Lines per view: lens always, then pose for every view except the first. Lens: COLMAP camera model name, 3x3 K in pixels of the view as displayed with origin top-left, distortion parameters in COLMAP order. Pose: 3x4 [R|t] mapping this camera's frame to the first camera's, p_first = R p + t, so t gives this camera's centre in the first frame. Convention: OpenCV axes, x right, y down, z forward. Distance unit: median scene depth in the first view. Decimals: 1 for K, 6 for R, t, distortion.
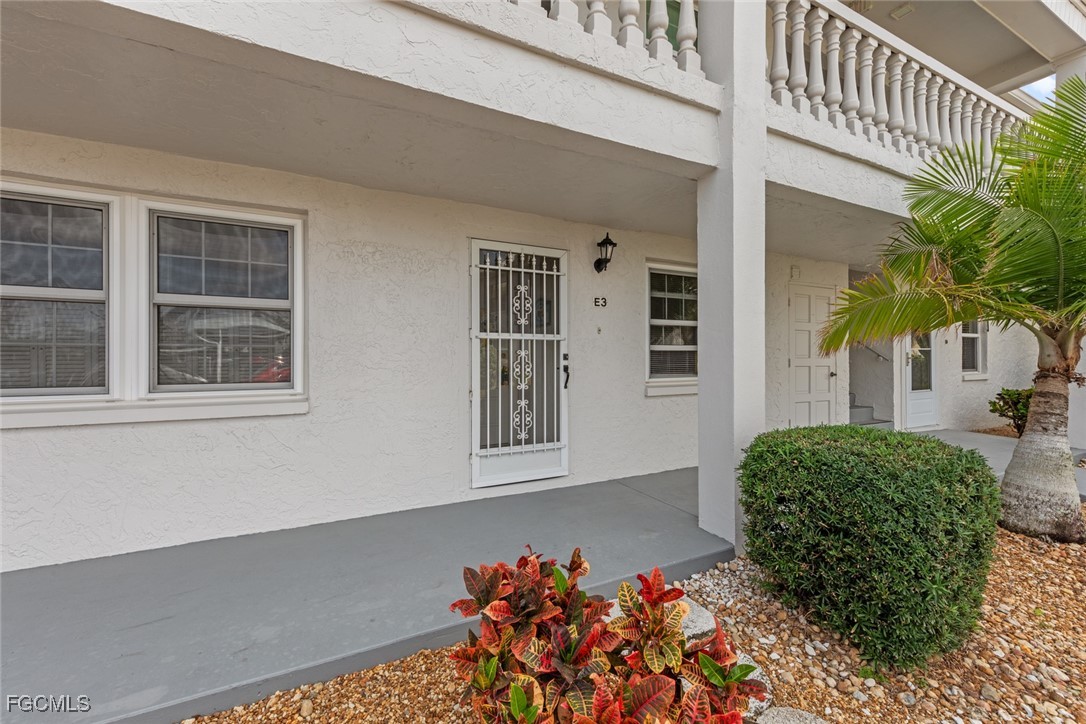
lens RADIAL K [[425.2, 0, 545.2], [0, 425.2, 355.0], [0, 0, 1]] dist [0.005011, -0.000365]
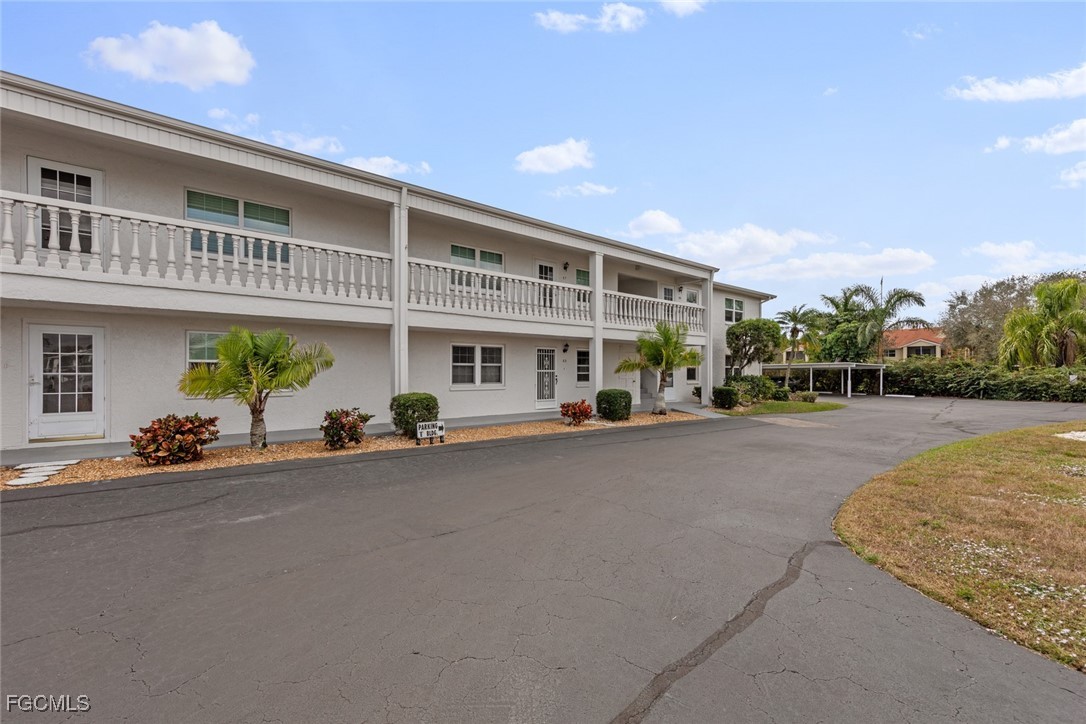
lens RADIAL K [[425.2, 0, 541.0], [0, 425.2, 367.9], [0, 0, 1]] dist [0.005011, -0.000365]
pose [[0.977231, 0.001522, 0.212172, -0.928214], [-0.000897, 0.999995, -0.003042, -0.058833], [-0.212176, 0.002783, 0.977228, -2.784207]]
